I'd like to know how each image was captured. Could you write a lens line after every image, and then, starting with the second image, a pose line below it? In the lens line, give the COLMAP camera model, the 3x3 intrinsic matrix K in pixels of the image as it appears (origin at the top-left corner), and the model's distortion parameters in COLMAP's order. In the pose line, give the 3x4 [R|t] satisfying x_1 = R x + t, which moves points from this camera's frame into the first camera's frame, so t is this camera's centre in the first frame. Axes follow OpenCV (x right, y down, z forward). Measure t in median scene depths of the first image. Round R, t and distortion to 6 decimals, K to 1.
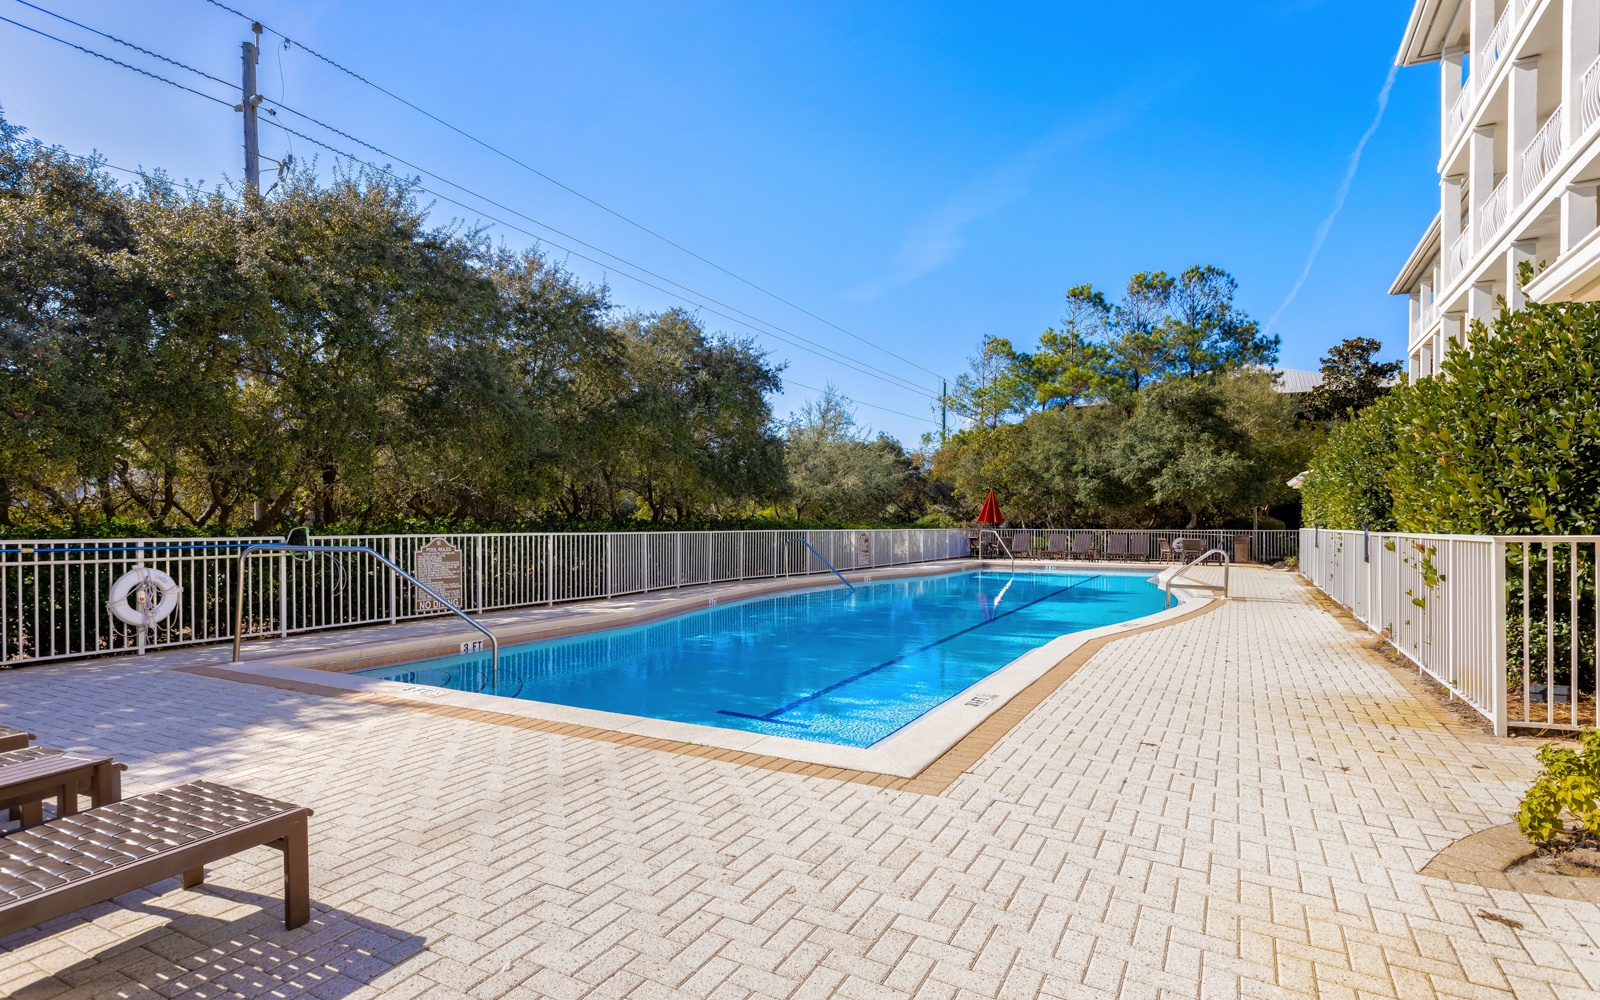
lens RADIAL K [[818.6, 0, 800.5], [0, 818.6, 533.6], [0, 0, 1]] dist [0.000815, -0.000286]
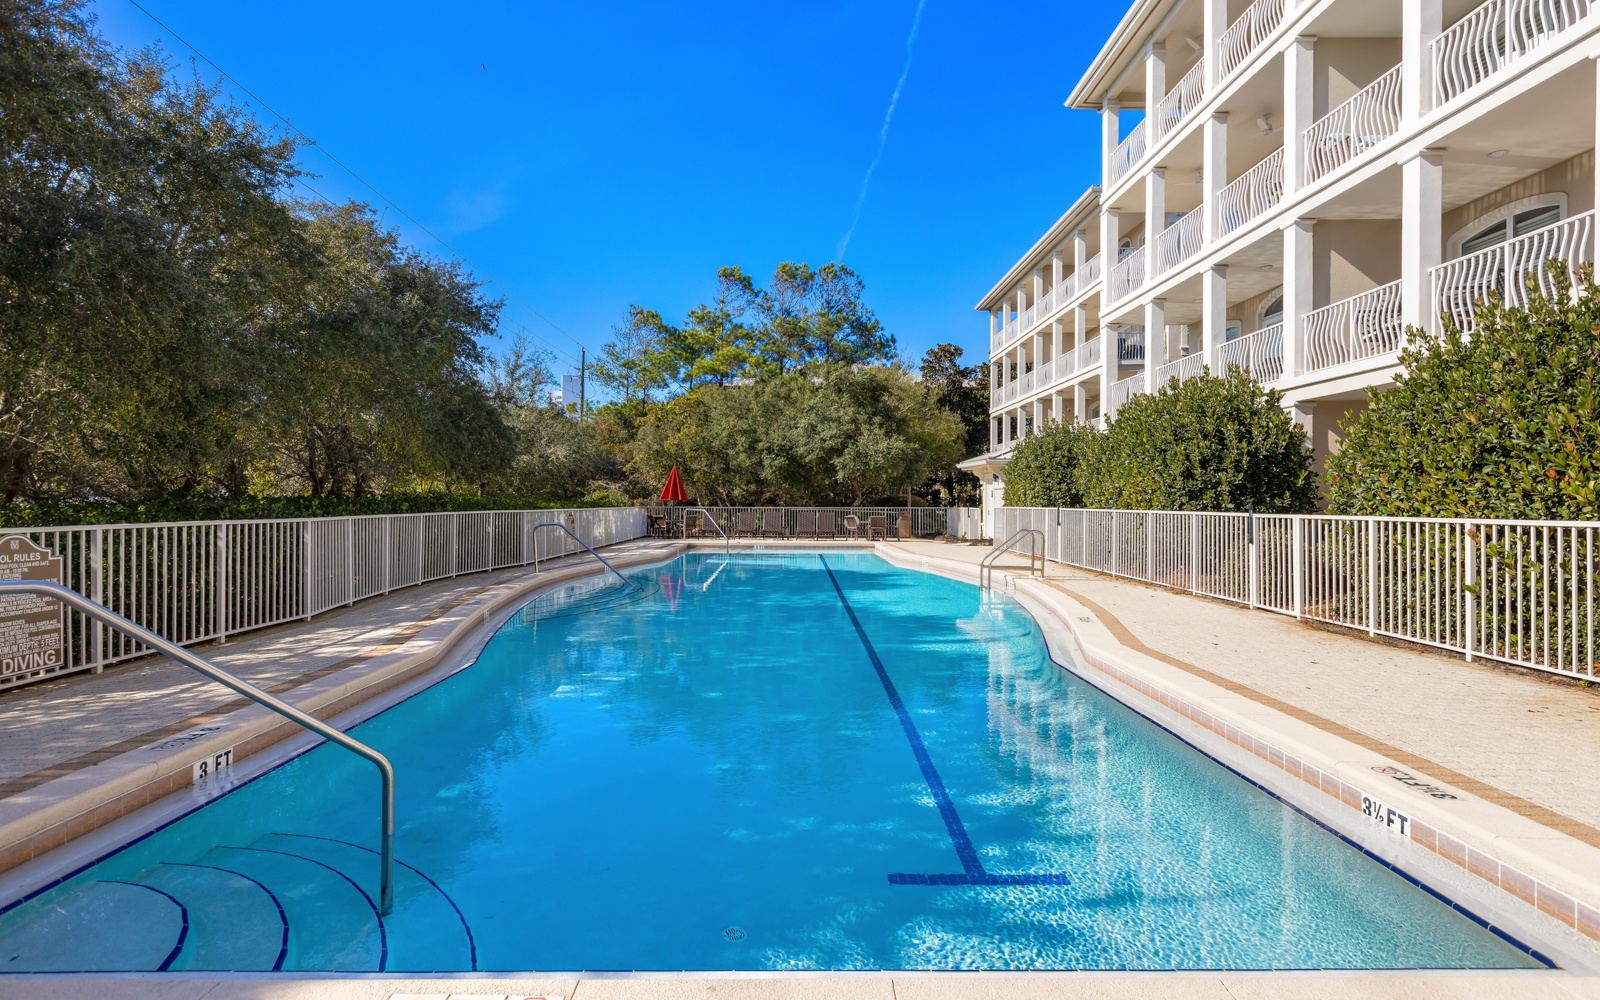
lens RADIAL K [[805.9, 0, 800.0], [0, 805.9, 500.0], [0, 0, 1]] dist [-0.000880, -0.000342]
pose [[0.874895, 0.000667, 0.484312, -0.099408], [0.005001, 0.999933, -0.010411, -0.003493], [-0.484286, 0.011531, 0.874833, 0.125622]]
